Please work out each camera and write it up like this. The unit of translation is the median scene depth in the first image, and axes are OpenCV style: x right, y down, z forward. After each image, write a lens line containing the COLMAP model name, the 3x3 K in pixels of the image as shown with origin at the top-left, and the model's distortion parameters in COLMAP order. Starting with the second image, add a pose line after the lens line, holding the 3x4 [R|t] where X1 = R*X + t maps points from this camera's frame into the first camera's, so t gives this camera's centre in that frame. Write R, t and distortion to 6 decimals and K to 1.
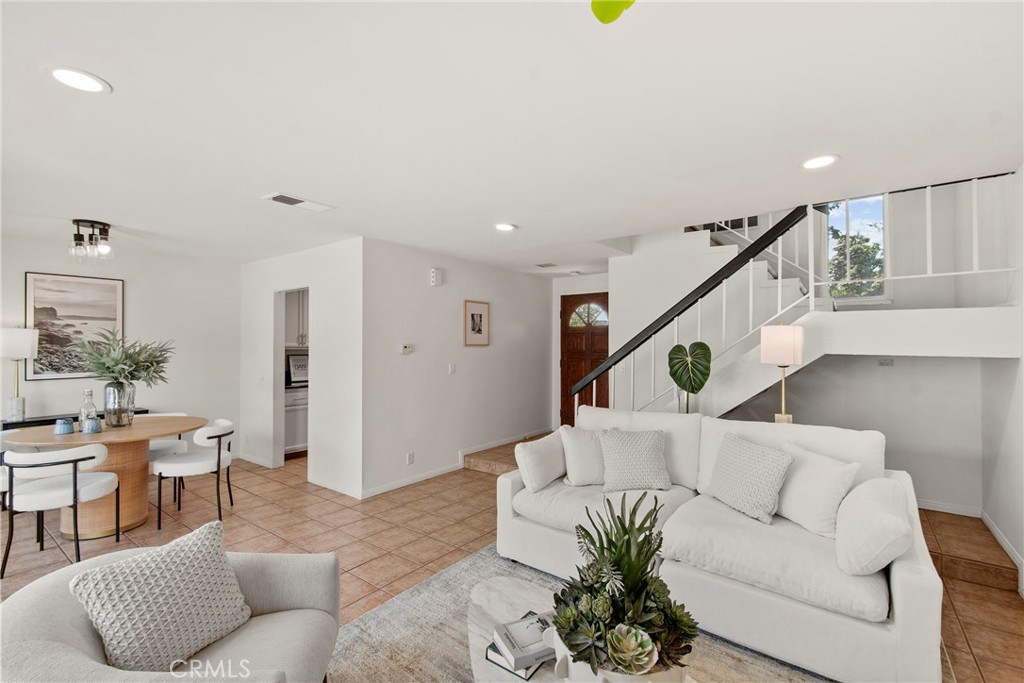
lens RADIAL K [[450.1, 0, 515.8], [0, 450.1, 340.3], [0, 0, 1]] dist [0.002482, -0.000164]
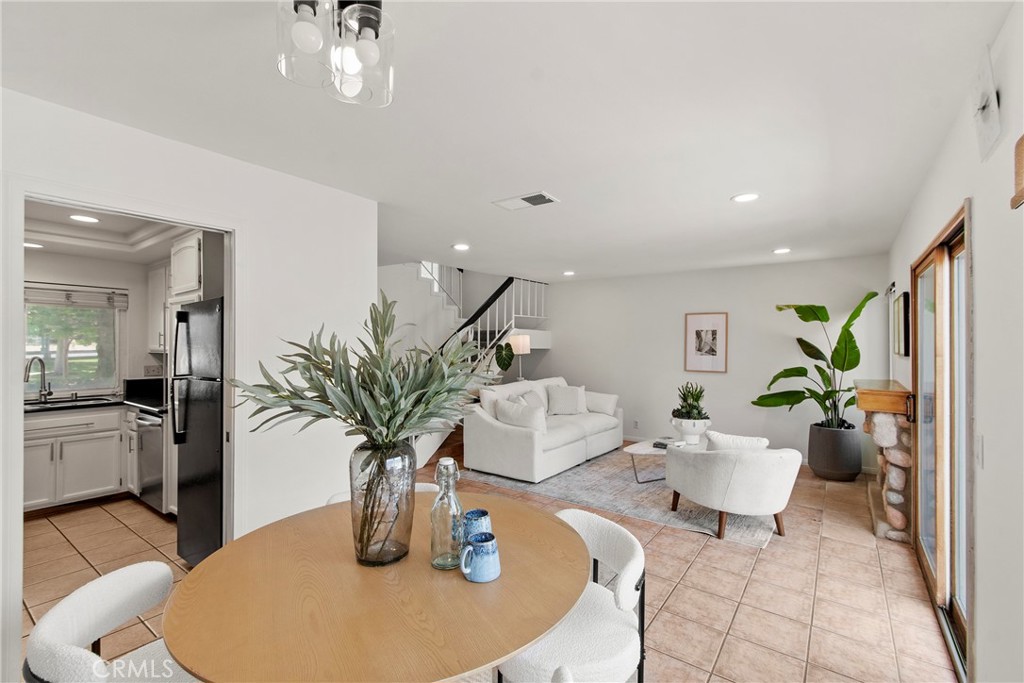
lens RADIAL K [[450.1, 0, 515.8], [0, 450.1, 340.3], [0, 0, 1]] dist [0.002482, -0.000164]
pose [[-0.012608, 0.008326, 0.999886, -1.221564], [-0.008121, 0.999932, -0.008429, 0.008207], [-0.999888, -0.008226, -0.012540, 0.857617]]
